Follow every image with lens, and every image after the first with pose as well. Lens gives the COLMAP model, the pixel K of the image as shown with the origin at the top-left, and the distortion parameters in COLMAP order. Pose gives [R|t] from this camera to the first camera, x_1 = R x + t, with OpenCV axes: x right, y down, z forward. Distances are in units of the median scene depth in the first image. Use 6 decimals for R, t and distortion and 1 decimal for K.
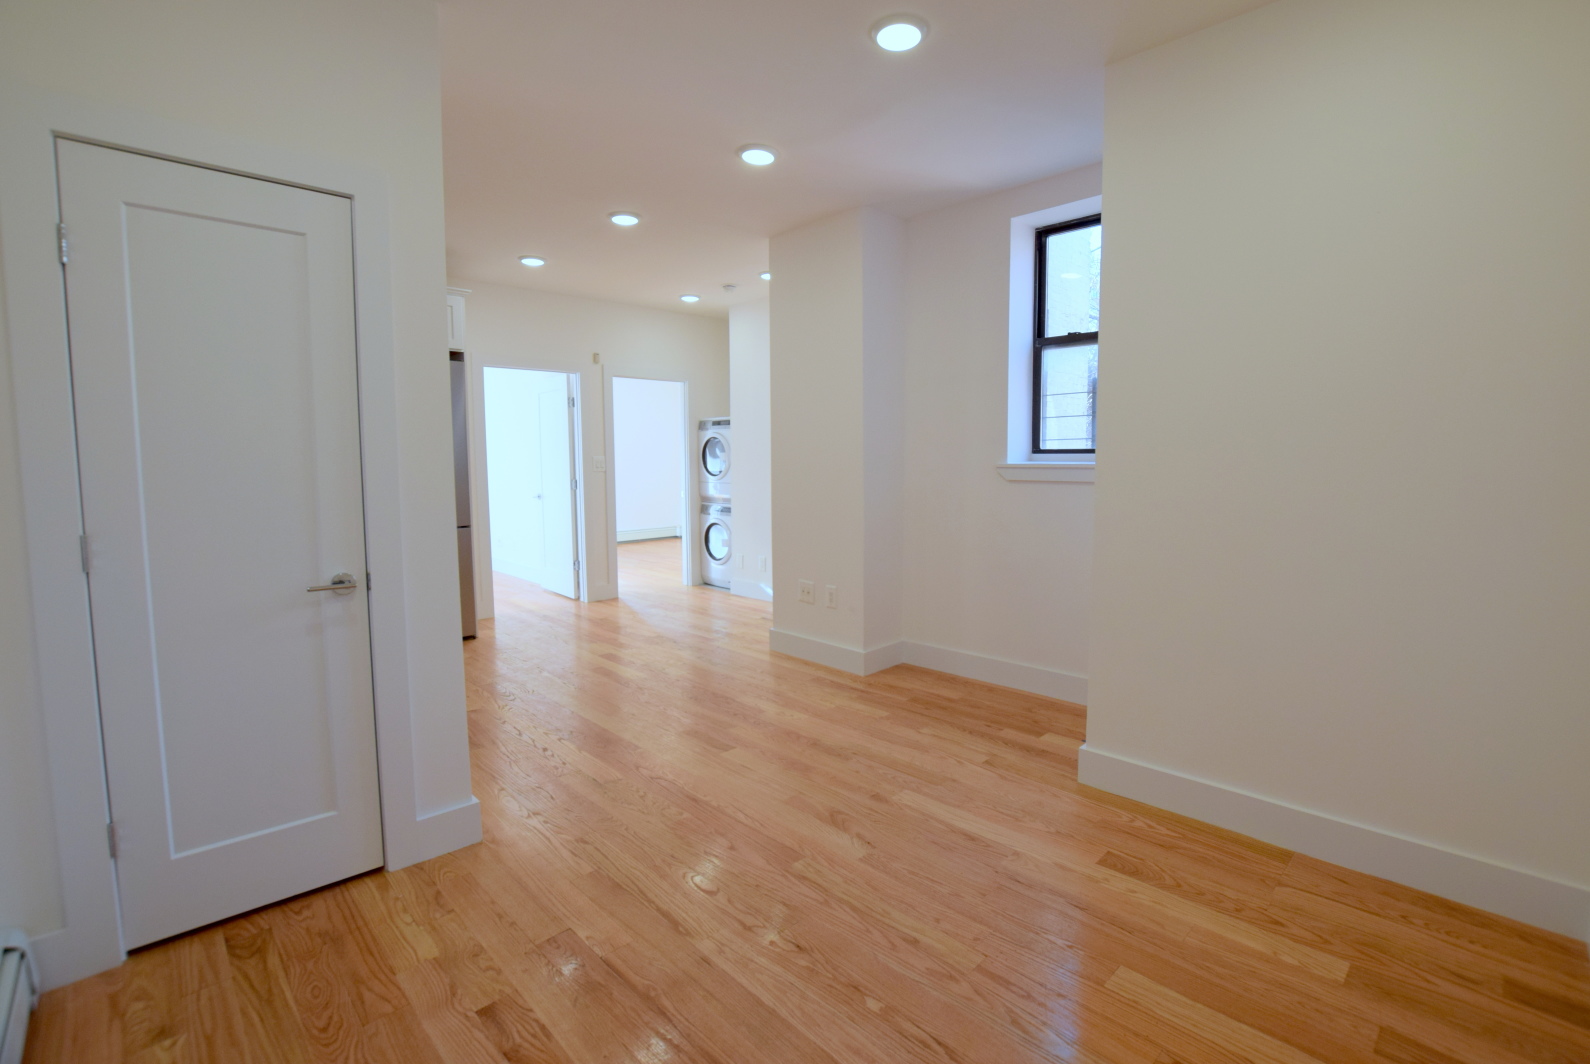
lens RADIAL K [[695.6, 0, 795.0], [0, 695.6, 532.0], [0, 0, 1]] dist [-0.025370, 0.000020]
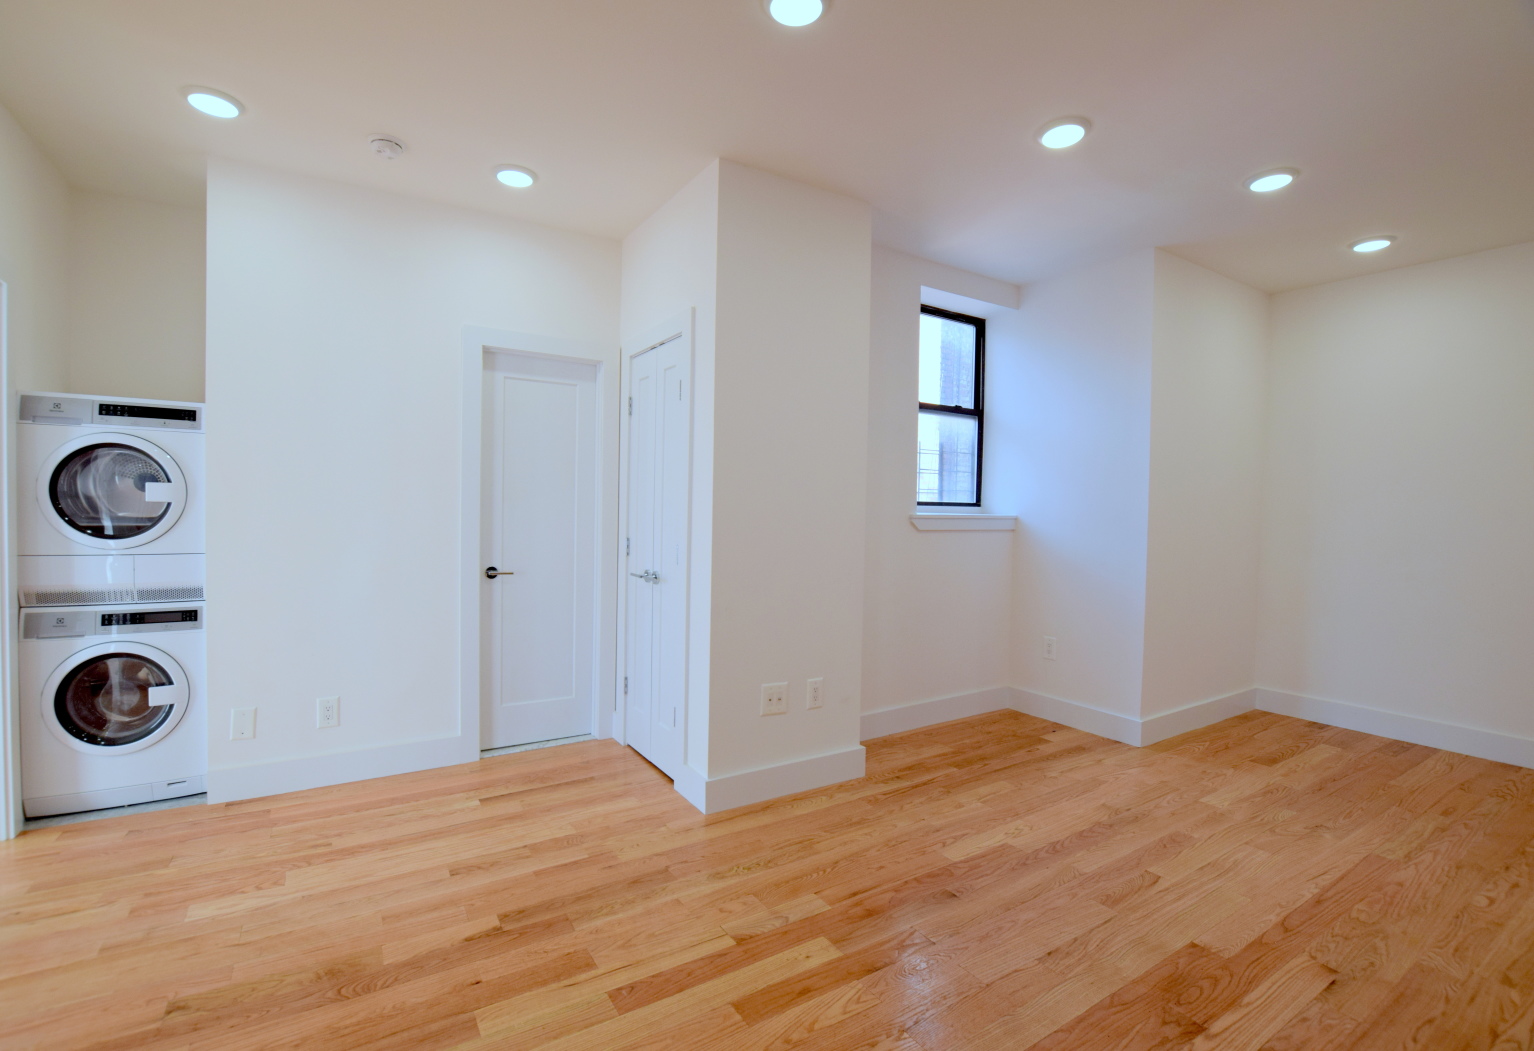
lens RADIAL K [[699.7, 0, 768.1], [0, 699.7, 532.8], [0, 0, 1]] dist [-0.001949, -0.009989]
pose [[0.206772, -0.027321, 0.978008, -0.817127], [0.090824, 0.995830, 0.008617, -0.105042], [-0.974164, 0.087045, 0.208391, 1.053986]]
